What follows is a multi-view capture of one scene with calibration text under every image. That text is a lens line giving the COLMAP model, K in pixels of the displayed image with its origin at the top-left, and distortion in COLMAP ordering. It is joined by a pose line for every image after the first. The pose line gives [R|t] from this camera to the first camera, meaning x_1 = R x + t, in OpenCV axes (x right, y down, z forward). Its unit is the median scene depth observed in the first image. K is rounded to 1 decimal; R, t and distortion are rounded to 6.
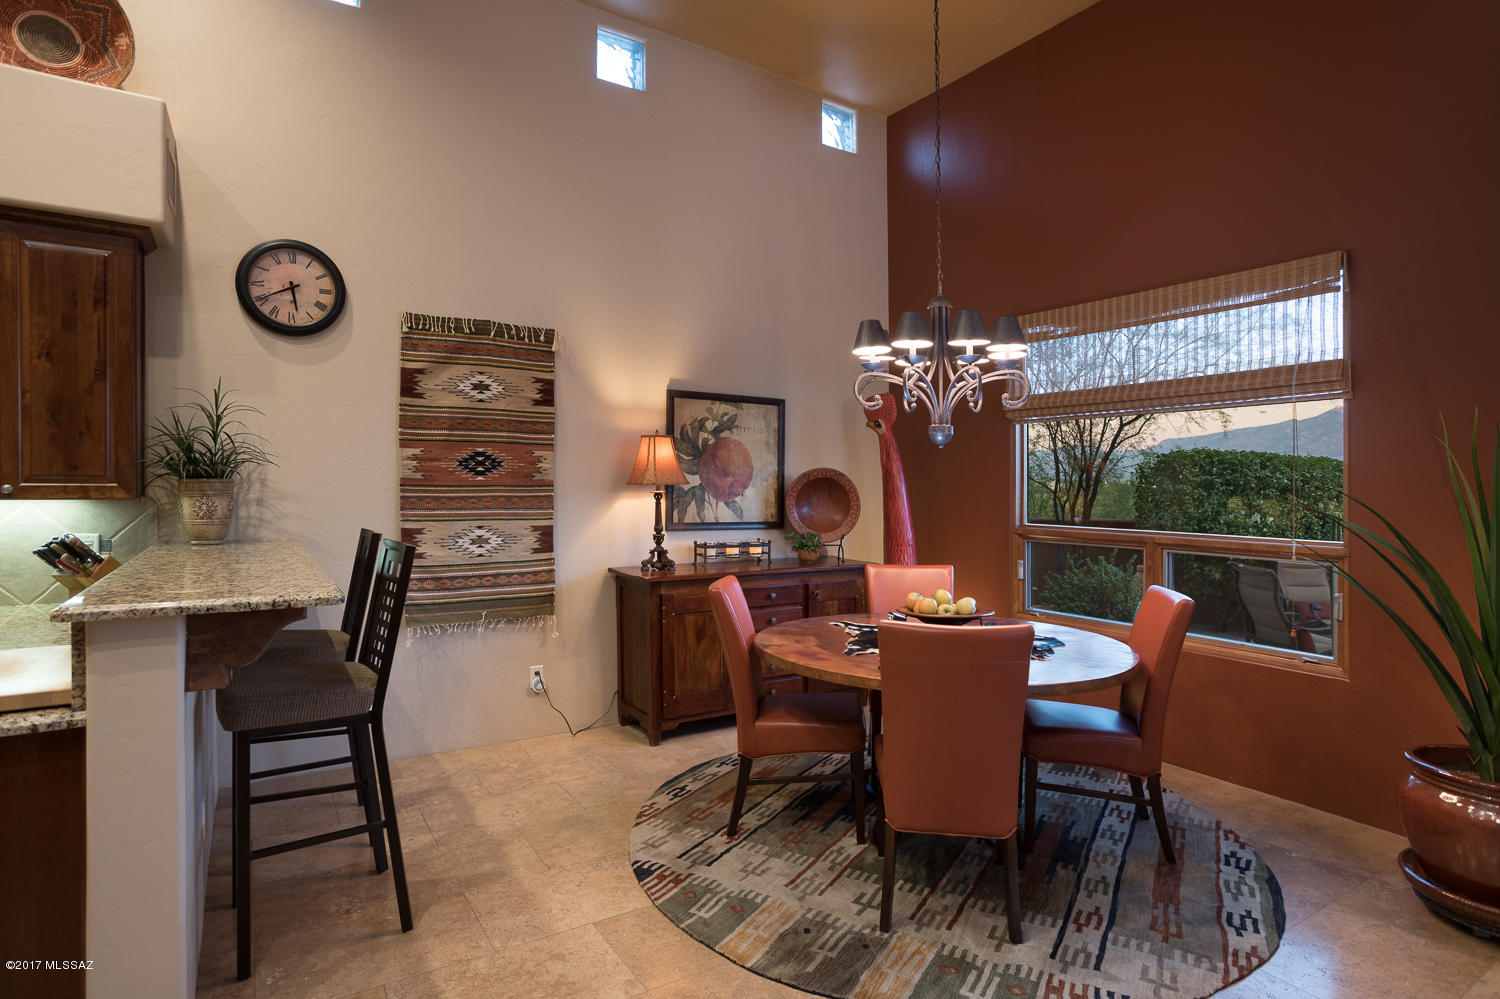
lens RADIAL K [[803.4, 0, 750.0], [0, 803.4, 499.5], [0, 0, 1]] dist [-0.003480, 0.001177]
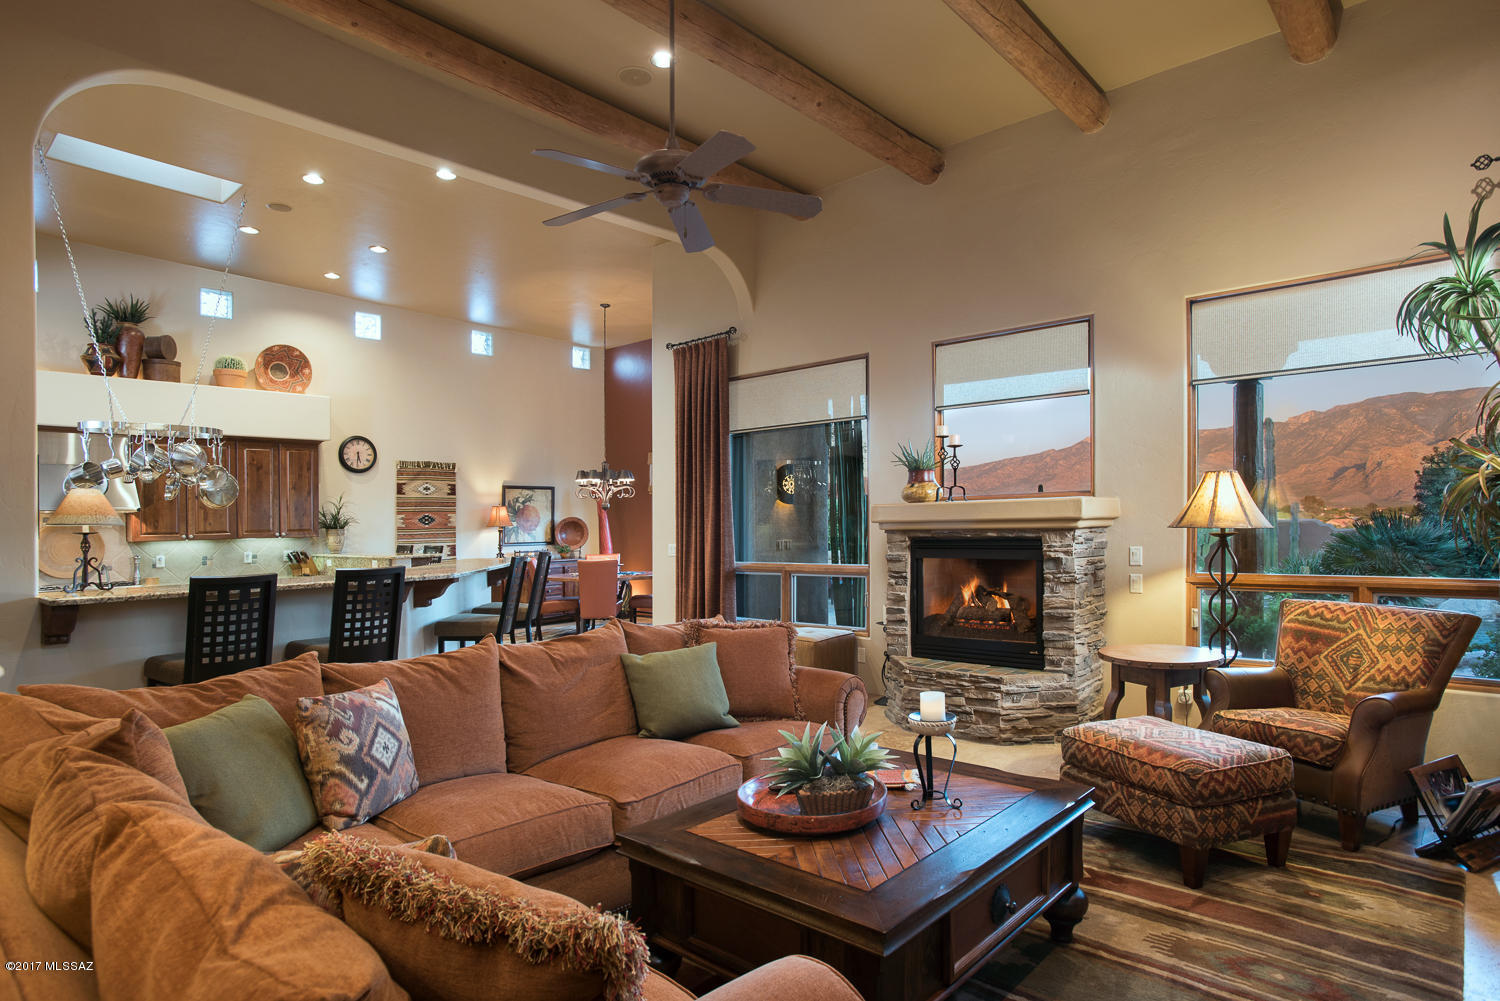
lens RADIAL K [[822.2, 0, 752.1], [0, 822.2, 480.6], [0, 0, 1]] dist [-0.062978, 0.027580]
pose [[0.964902, -0.011478, 0.262360, -0.027324], [0.027097, 0.998063, -0.055995, 0.001502], [-0.261209, 0.061139, 0.963344, -1.566281]]
